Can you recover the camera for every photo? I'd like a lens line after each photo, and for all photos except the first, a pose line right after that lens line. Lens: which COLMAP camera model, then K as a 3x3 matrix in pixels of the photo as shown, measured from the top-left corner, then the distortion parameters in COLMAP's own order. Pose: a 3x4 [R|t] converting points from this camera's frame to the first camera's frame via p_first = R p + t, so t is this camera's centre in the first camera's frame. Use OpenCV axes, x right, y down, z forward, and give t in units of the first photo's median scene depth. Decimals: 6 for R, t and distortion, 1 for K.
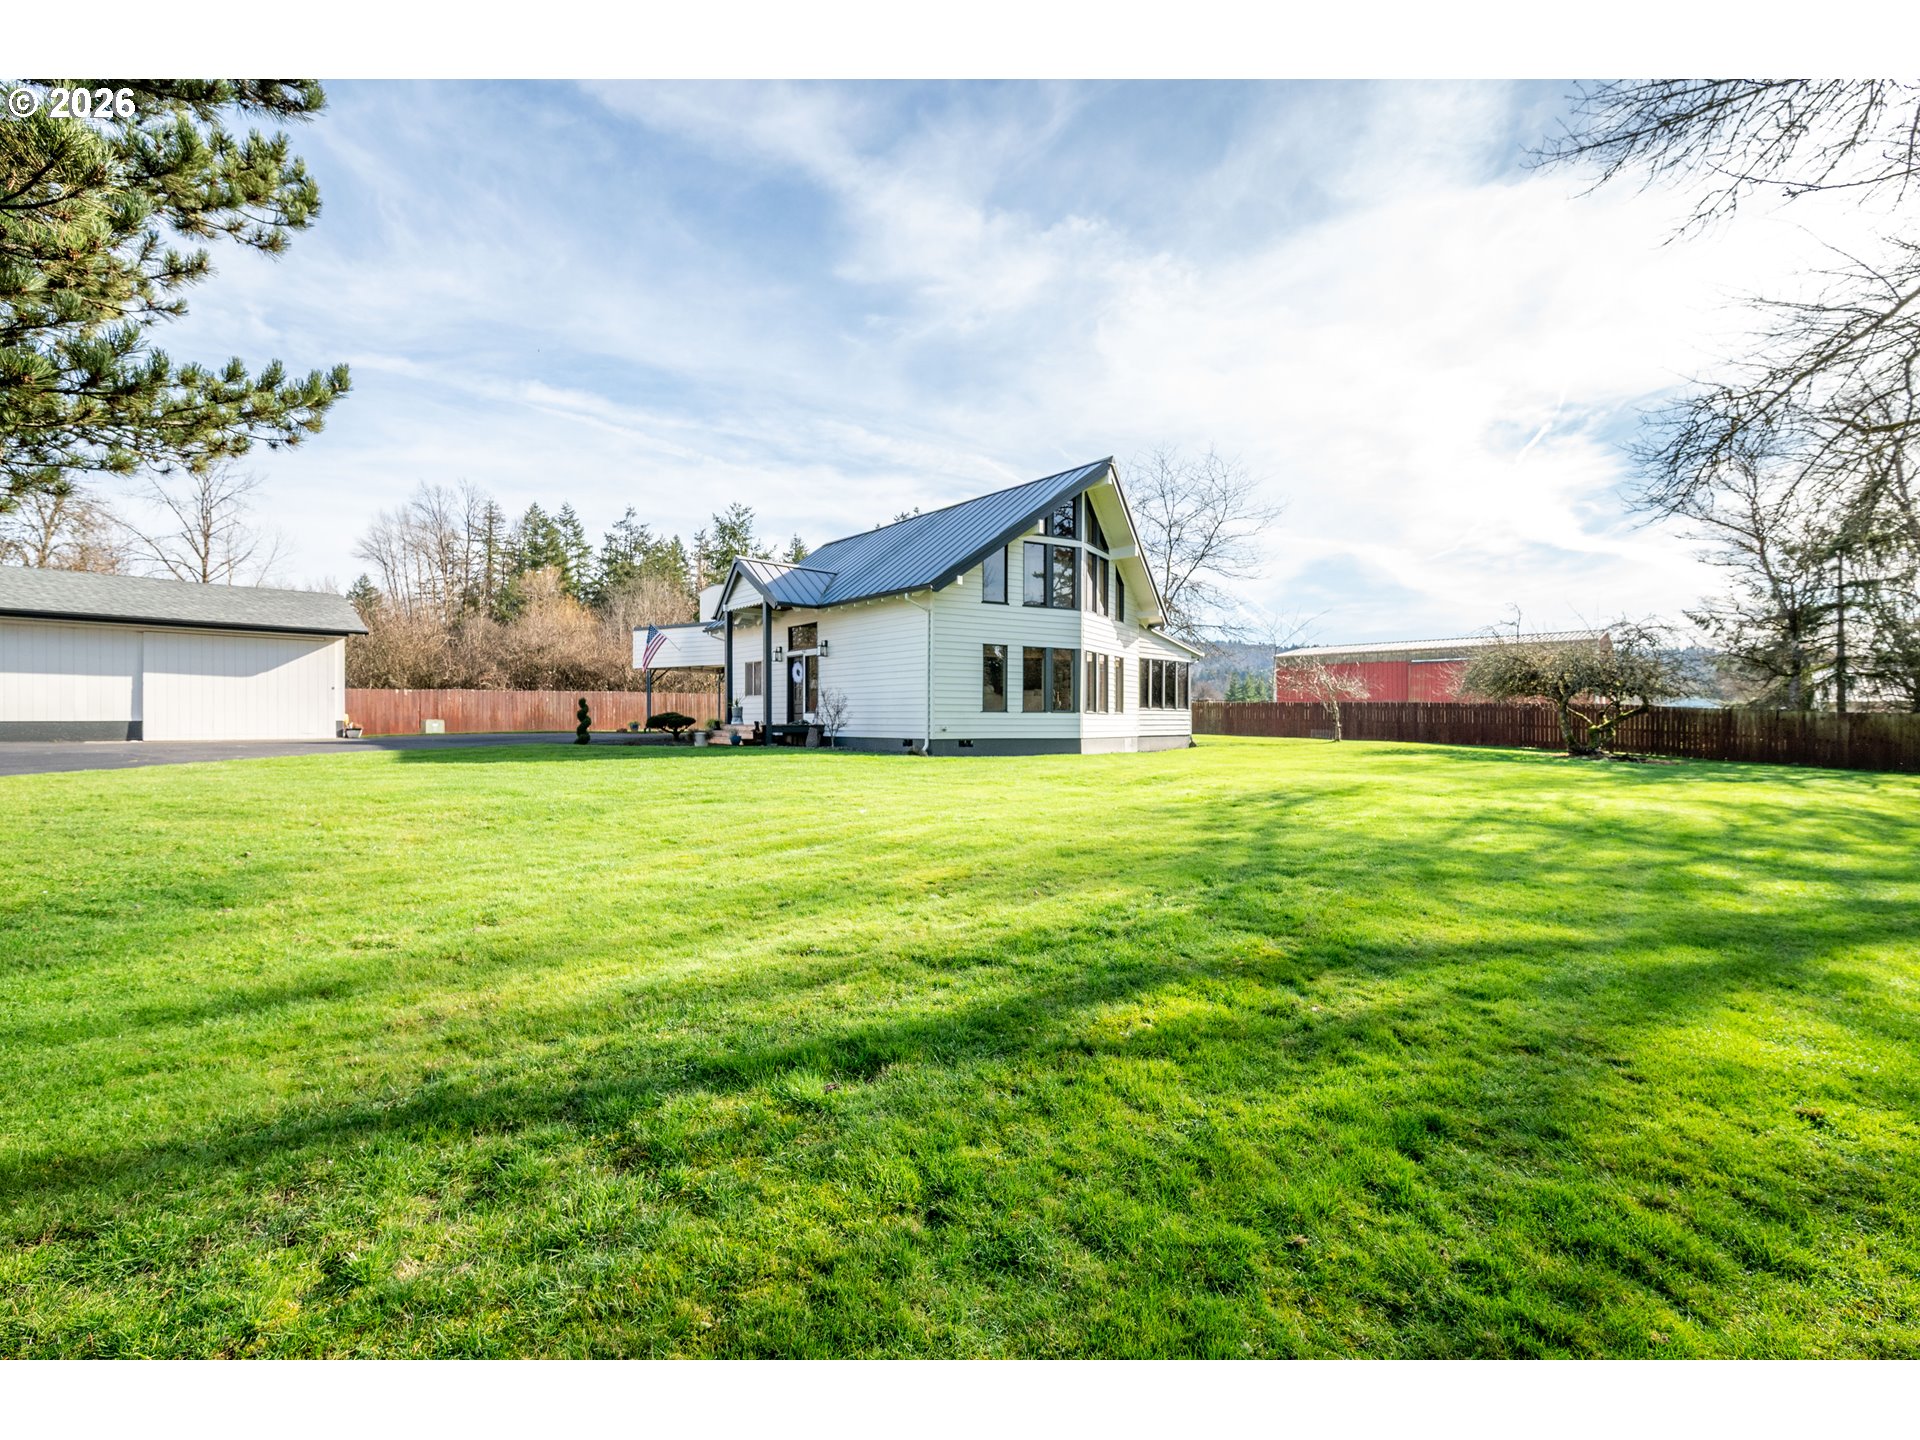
lens RADIAL K [[1020.8, 0, 960.0], [0, 1020.8, 720.0], [0, 0, 1]] dist [-0.001541, -0.000780]
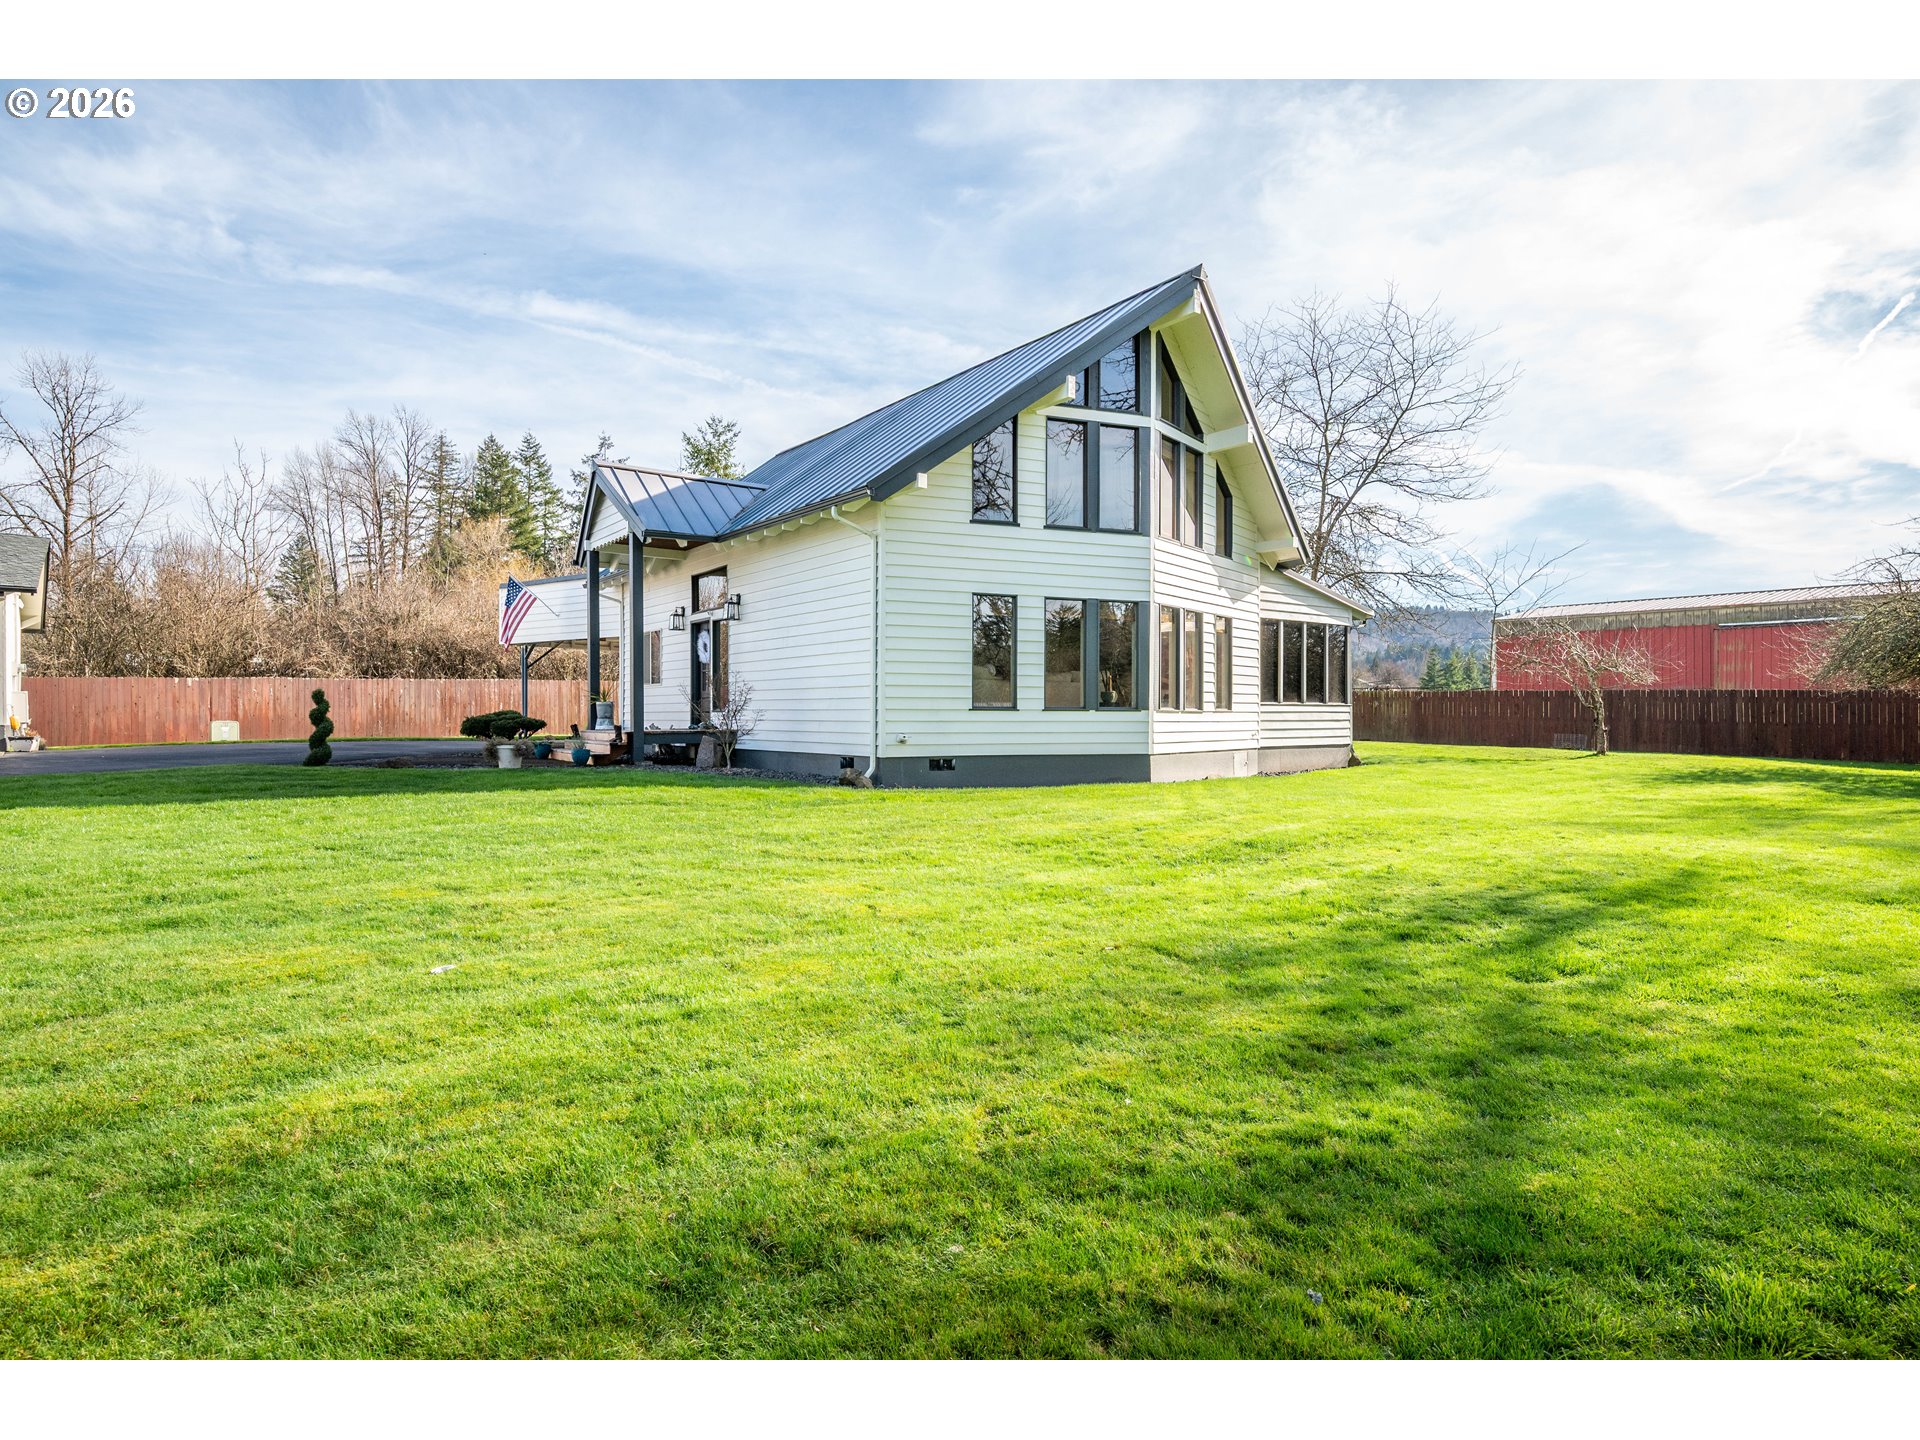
lens RADIAL K [[1298.5, 0, 951.3], [0, 1298.5, 740.3], [0, 0, 1]] dist [0.005402, 0.003467]
pose [[0.995028, -0.000891, -0.099590, 0.070409], [0.002843, 0.999807, 0.019457, -0.004377], [0.099554, -0.019644, 0.994838, 0.216894]]
